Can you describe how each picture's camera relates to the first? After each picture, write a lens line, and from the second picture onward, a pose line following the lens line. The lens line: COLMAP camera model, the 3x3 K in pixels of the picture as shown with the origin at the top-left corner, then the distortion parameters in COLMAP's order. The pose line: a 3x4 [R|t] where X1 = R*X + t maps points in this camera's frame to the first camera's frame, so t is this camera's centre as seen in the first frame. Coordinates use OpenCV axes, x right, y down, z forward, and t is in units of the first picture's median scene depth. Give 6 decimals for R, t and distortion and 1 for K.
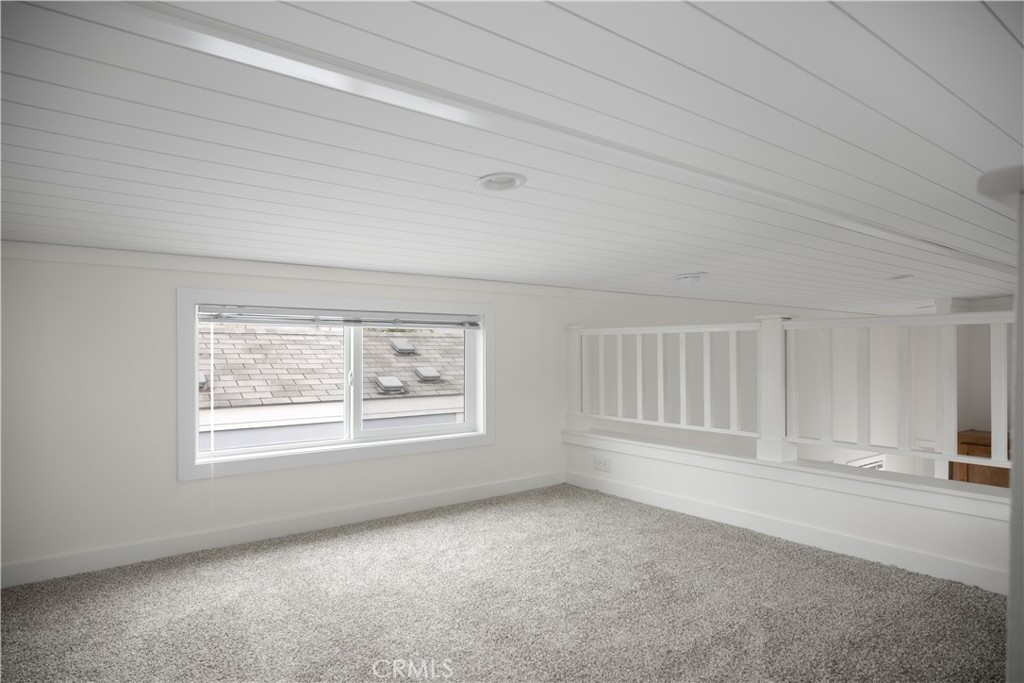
lens RADIAL K [[603.1, 0, 512.0], [0, 603.1, 341.5], [0, 0, 1]] dist [-0.002309, -0.000229]
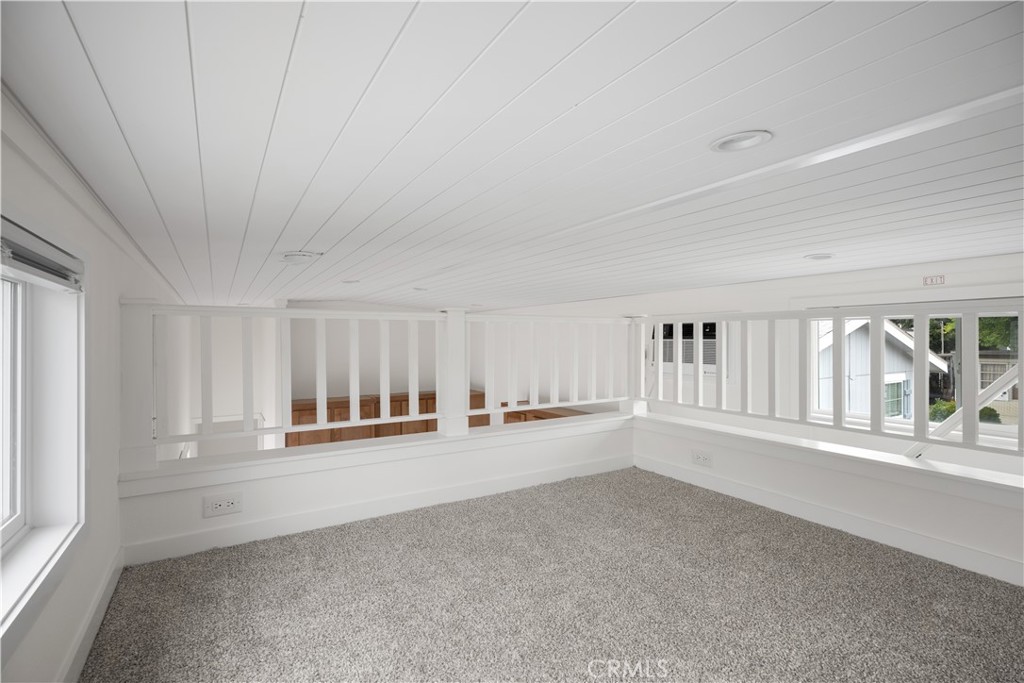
lens RADIAL K [[484.9, 0, 511.7], [0, 484.9, 330.9], [0, 0, 1]] dist [0.025643, 0.000112]
pose [[0.112813, 0.015597, 0.993494, -0.425103], [-0.011894, 0.999826, -0.014345, 0.010238], [-0.993545, -0.010199, 0.112979, 0.703391]]
